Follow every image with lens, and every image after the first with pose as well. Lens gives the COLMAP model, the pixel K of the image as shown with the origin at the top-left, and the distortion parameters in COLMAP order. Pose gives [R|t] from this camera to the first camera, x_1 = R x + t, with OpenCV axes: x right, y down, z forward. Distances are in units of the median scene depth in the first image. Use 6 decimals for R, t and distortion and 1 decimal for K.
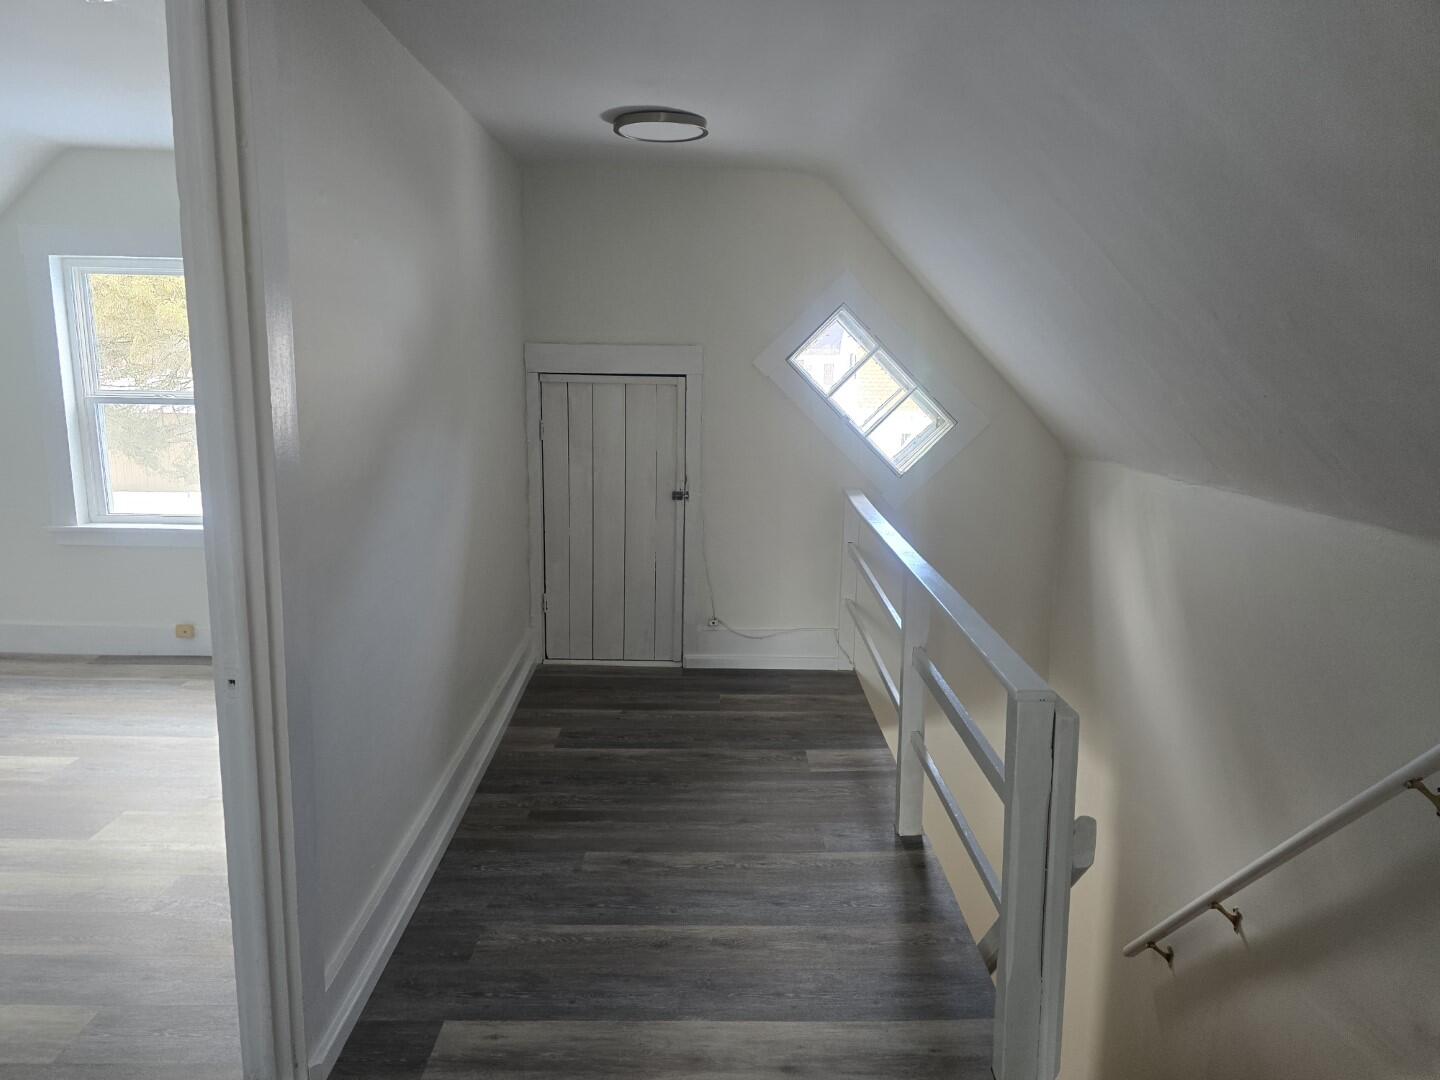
lens RADIAL K [[949.0, 0, 719.2], [0, 949.0, 540.1], [0, 0, 1]] dist [0.051963, -0.043791]
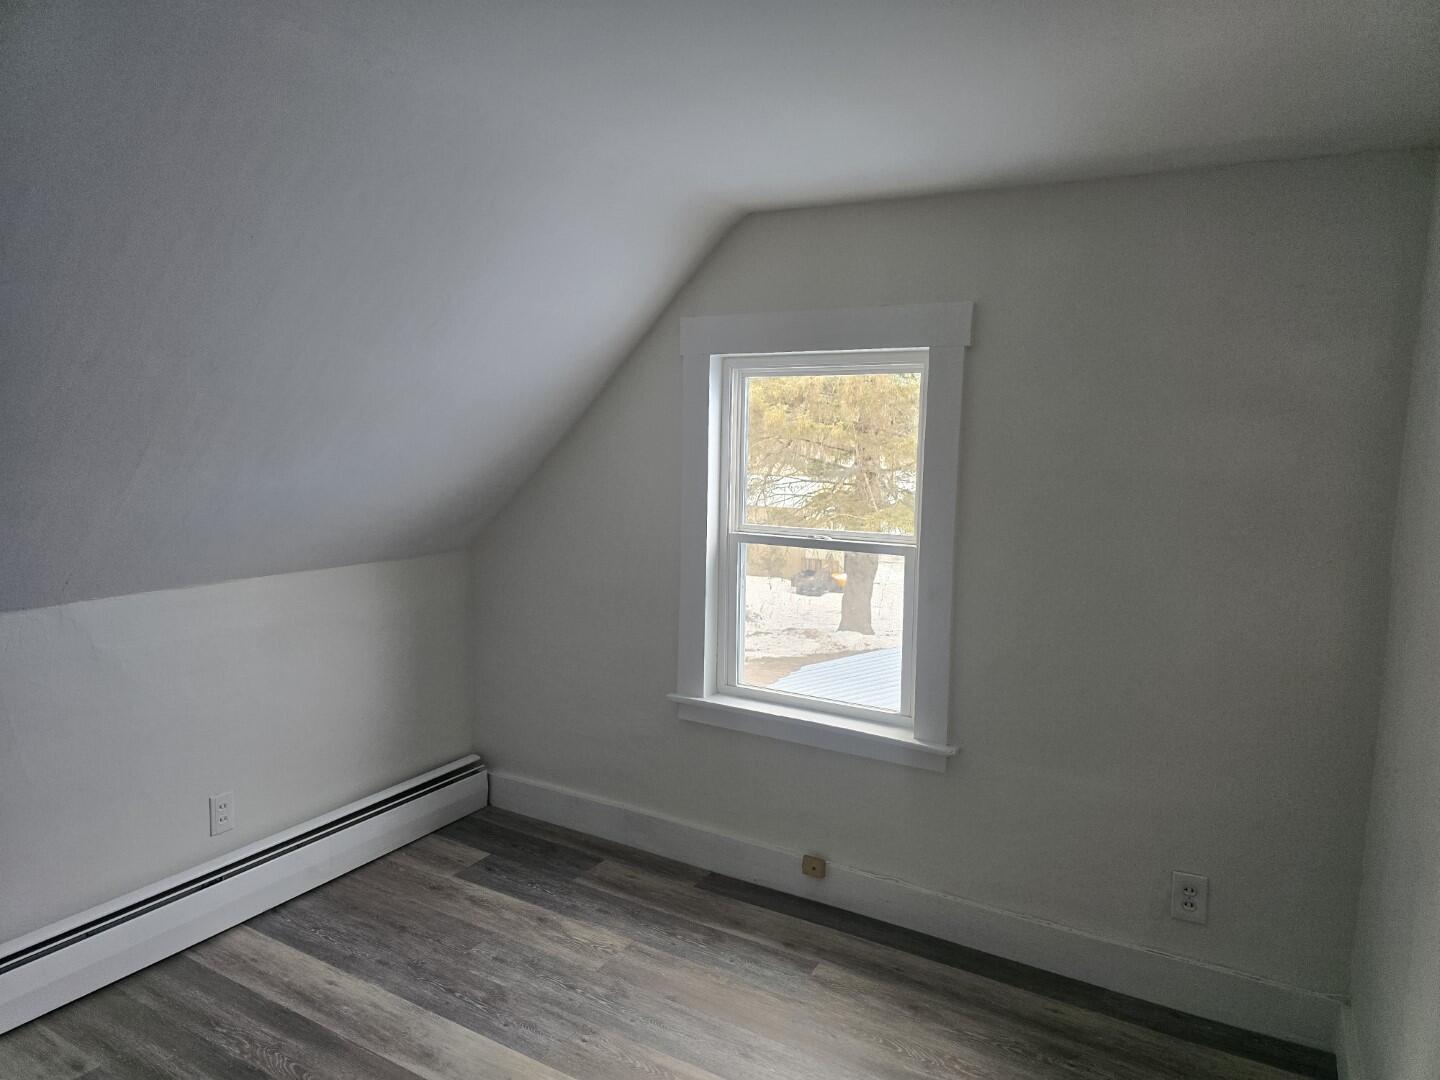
lens RADIAL K [[956.8, 0, 718.6], [0, 956.8, 539.8], [0, 0, 1]] dist [0.028002, -0.025221]
pose [[0.849042, 0.045423, -0.526369, -0.273982], [-0.096302, 0.992912, -0.069653, -0.094381], [0.519475, 0.109829, 0.847398, 0.363535]]
